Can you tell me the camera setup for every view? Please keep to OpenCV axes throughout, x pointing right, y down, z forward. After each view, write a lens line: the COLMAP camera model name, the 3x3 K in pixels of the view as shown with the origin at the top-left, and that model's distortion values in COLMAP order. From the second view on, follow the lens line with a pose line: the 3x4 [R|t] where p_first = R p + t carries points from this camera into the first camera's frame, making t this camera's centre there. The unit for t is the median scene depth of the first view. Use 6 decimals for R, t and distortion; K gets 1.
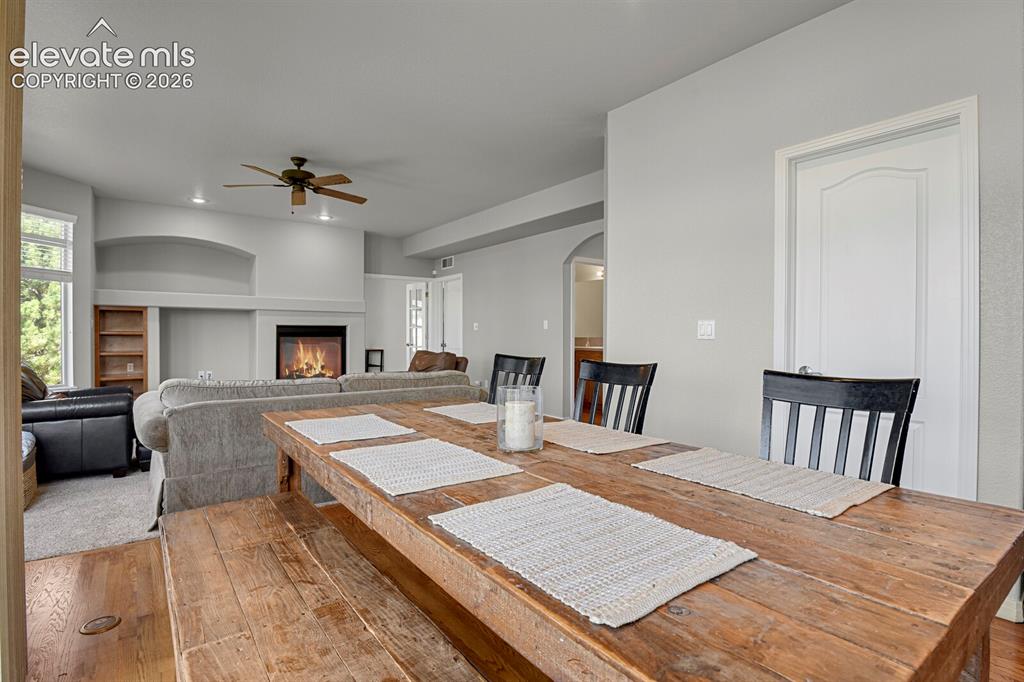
lens RADIAL K [[498.4, 0, 517.6], [0, 498.4, 338.8], [0, 0, 1]] dist [-0.033476, -0.000240]
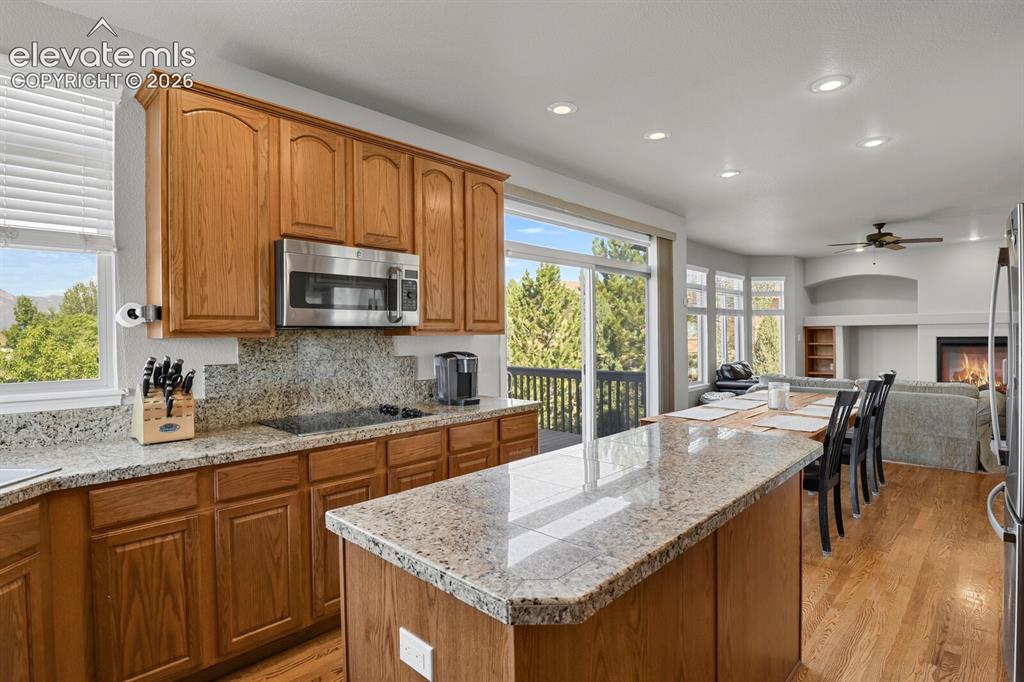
lens RADIAL K [[518.3, 0, 512.0], [0, 518.3, 341.0], [0, 0, 1]] dist [-0.027449, -0.000032]
pose [[0.143248, -0.000775, -0.989687, 0.578116], [-0.003441, 0.999993, -0.001281, -0.013489], [0.989681, 0.003589, 0.143244, -0.178237]]
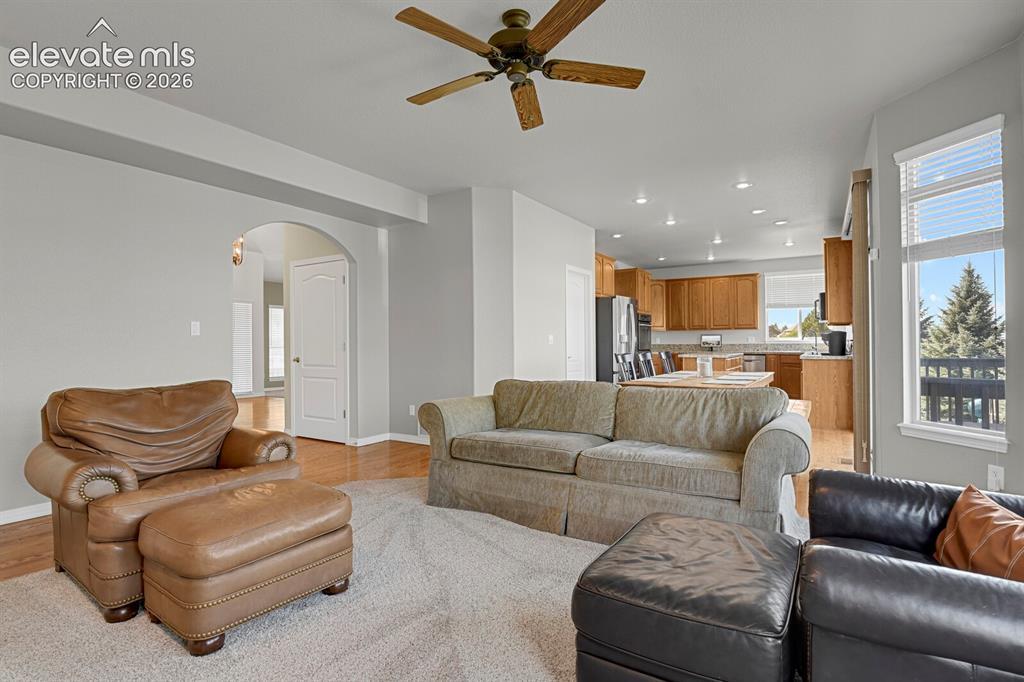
lens RADIAL K [[498.4, 0, 517.6], [0, 498.4, 338.8], [0, 0, 1]] dist [-0.033476, -0.000240]
pose [[-0.349045, -0.000355, 0.937106, -0.633223], [0.018001, 0.999813, 0.007083, -0.005971], [-0.936933, 0.019341, -0.348973, 0.791187]]
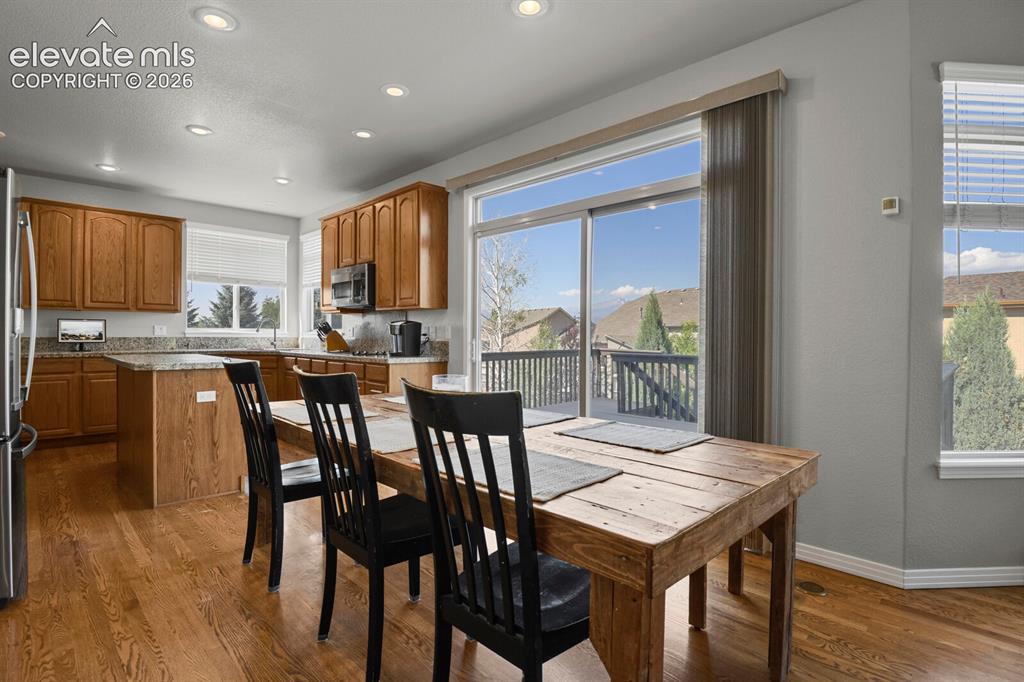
lens RADIAL K [[506.2, 0, 517.8], [0, 506.2, 340.6], [0, 0, 1]] dist [-0.028126, -0.001133]
pose [[-0.991958, -0.017903, -0.125291, 0.004938], [-0.021152, 0.999472, 0.024646, 0.003064], [0.124784, 0.027098, -0.991814, 0.562304]]
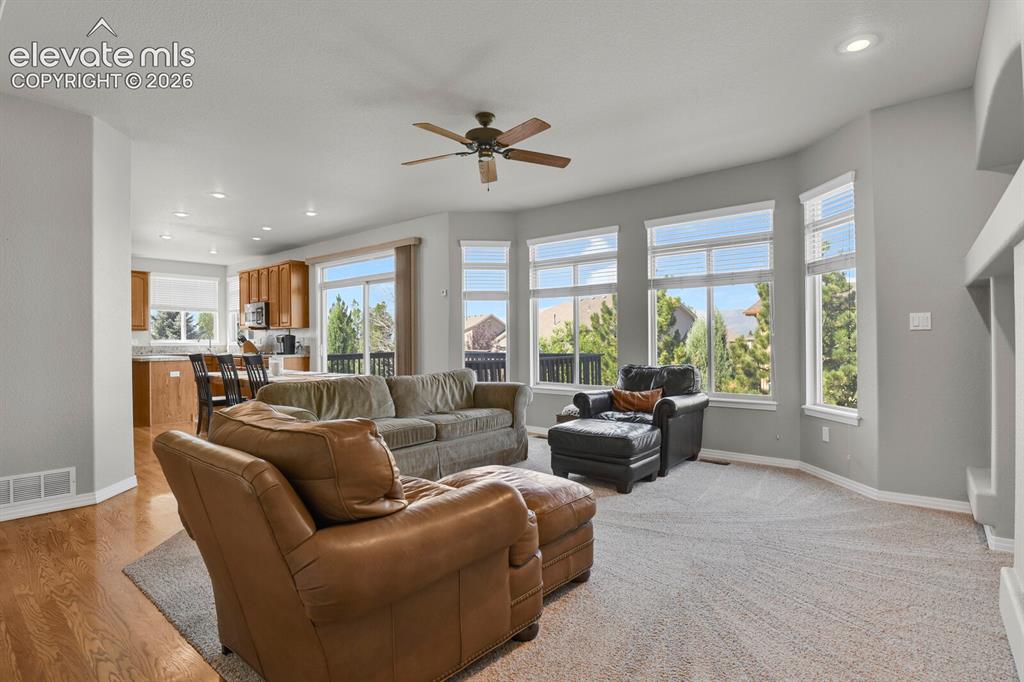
lens RADIAL K [[498.4, 0, 517.6], [0, 498.4, 338.8], [0, 0, 1]] dist [-0.033476, -0.000240]
pose [[-0.973162, -0.005421, -0.230058, -0.207569], [-0.007895, 0.999920, 0.009836, -0.010162], [0.229986, 0.011388, -0.973127, 1.183437]]
